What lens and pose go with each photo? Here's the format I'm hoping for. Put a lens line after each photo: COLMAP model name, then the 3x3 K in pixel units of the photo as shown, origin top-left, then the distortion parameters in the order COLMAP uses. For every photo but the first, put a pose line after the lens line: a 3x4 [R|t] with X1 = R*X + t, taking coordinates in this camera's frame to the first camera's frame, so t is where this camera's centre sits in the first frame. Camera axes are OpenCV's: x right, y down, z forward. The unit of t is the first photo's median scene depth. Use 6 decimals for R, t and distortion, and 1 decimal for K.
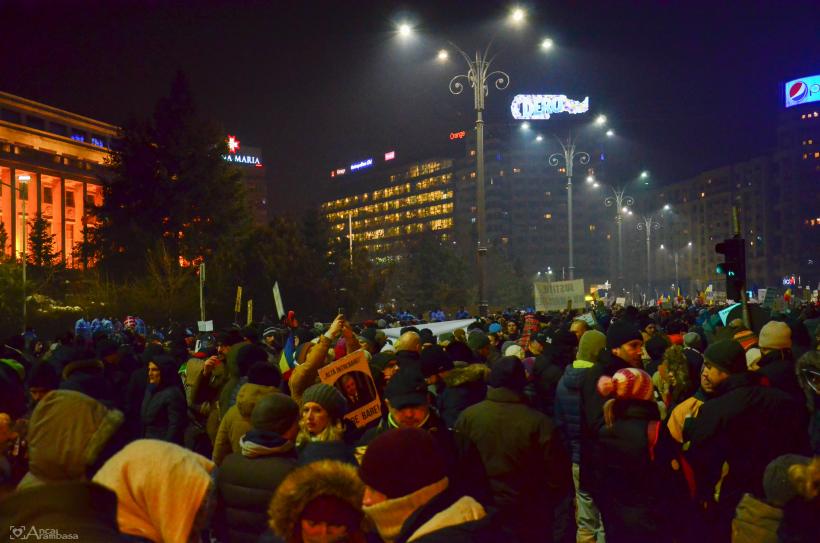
lens RADIAL K [[1057.5, 0, 410.0], [0, 1057.5, 271.5], [0, 0, 1]] dist [0.223749, 0.025186]
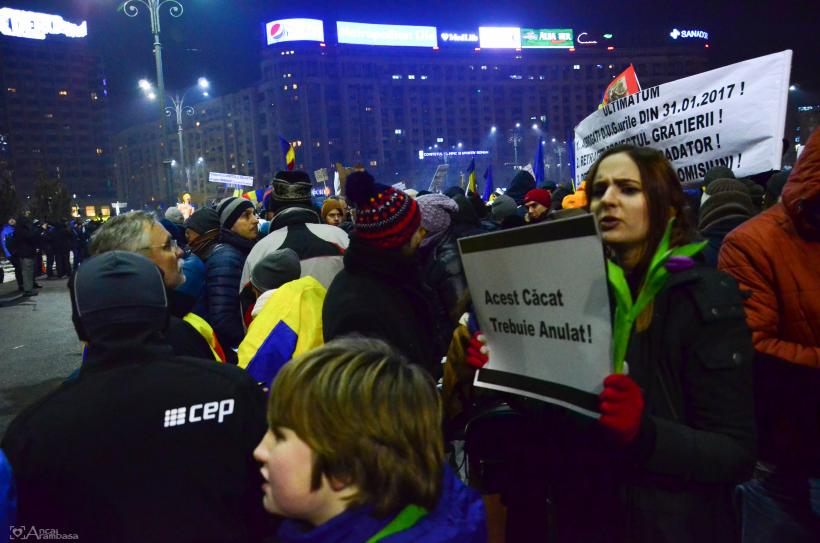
lens RADIAL K [[644.3, 0, 410.0], [0, 644.3, 271.5], [0, 0, 1]] dist [-0.159610, 0.137253]
pose [[0.807243, -0.088977, 0.583474, 0.053523], [0.026754, 0.993072, 0.114424, 0.014027], [-0.589613, -0.076758, 0.804031, 0.335221]]
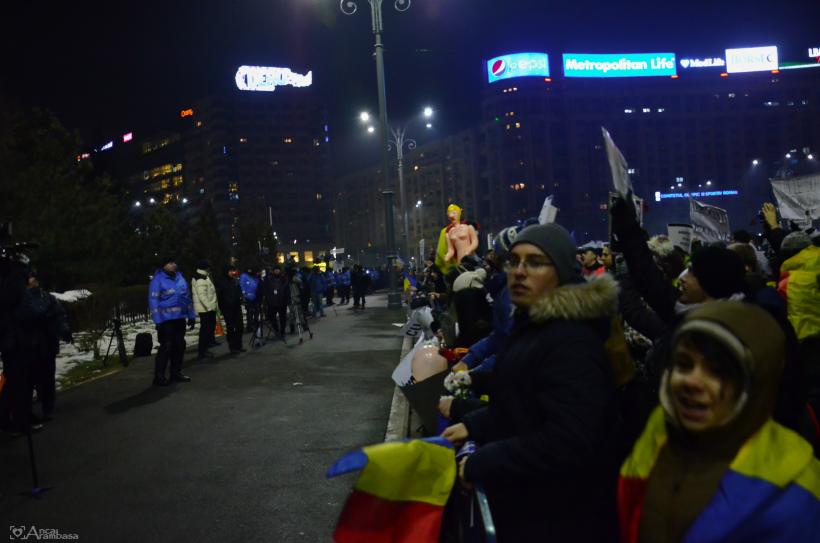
lens RADIAL K [[644.3, 0, 410.0], [0, 644.3, 271.5], [0, 0, 1]] dist [-0.159610, 0.137253]
pose [[0.952832, -0.036144, 0.301339, 0.066866], [0.028096, 0.999124, 0.031003, 0.014668], [-0.302196, -0.021075, 0.953013, 0.387716]]
